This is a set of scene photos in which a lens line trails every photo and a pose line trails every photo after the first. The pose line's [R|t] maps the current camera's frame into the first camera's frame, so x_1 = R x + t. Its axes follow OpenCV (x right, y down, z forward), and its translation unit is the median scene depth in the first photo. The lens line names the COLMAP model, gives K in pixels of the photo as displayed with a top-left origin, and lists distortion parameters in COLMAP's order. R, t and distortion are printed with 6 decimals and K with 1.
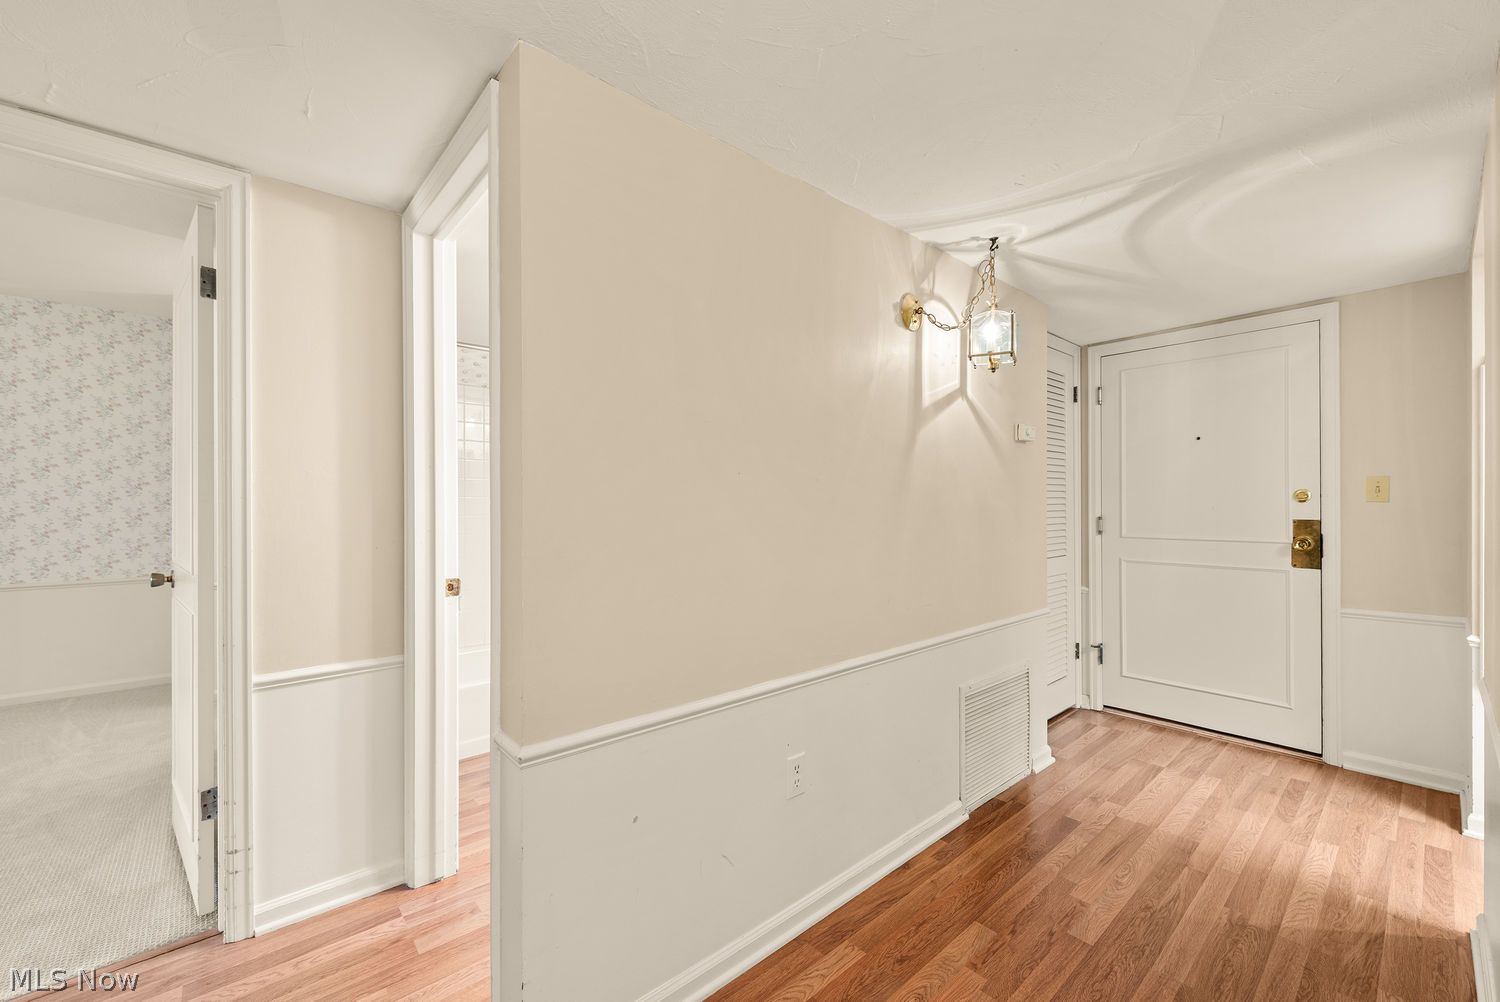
lens RADIAL K [[592.0, 0, 736.9], [0, 592.0, 500.7], [0, 0, 1]] dist [0.006767, -0.000707]
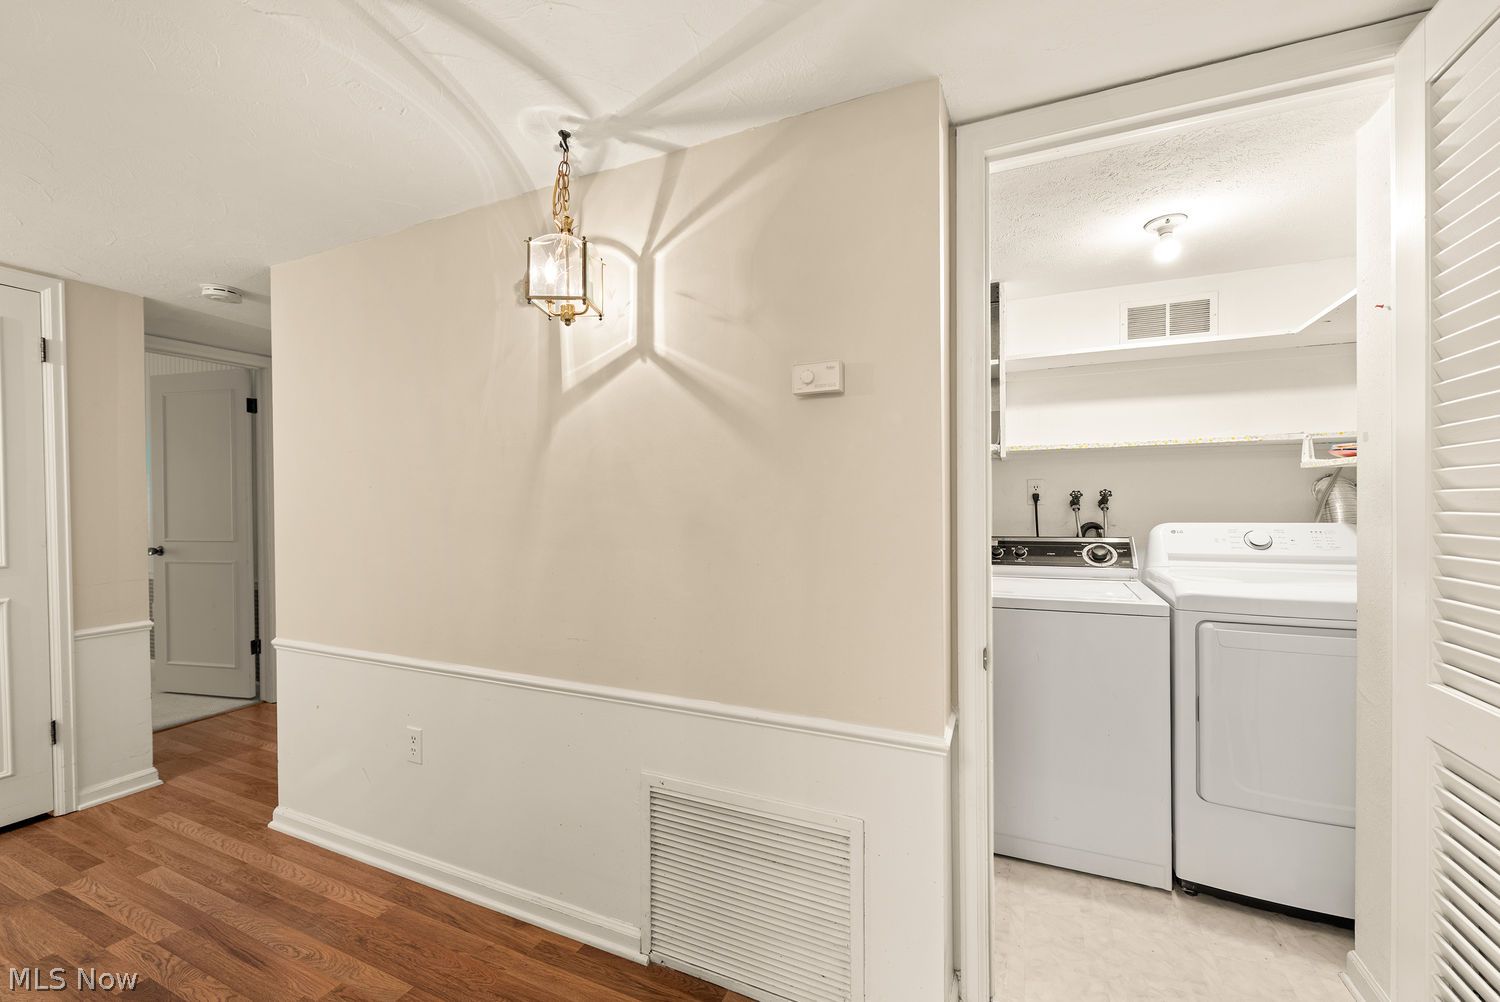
lens RADIAL K [[592.0, 0, 746.4], [0, 592.0, 508.6], [0, 0, 1]] dist [0.006767, -0.000707]
pose [[0.433157, 0.006845, -0.901293, 1.128657], [0.008210, 0.999900, 0.011540, -0.005841], [0.901281, -0.012398, 0.433057, 0.860586]]
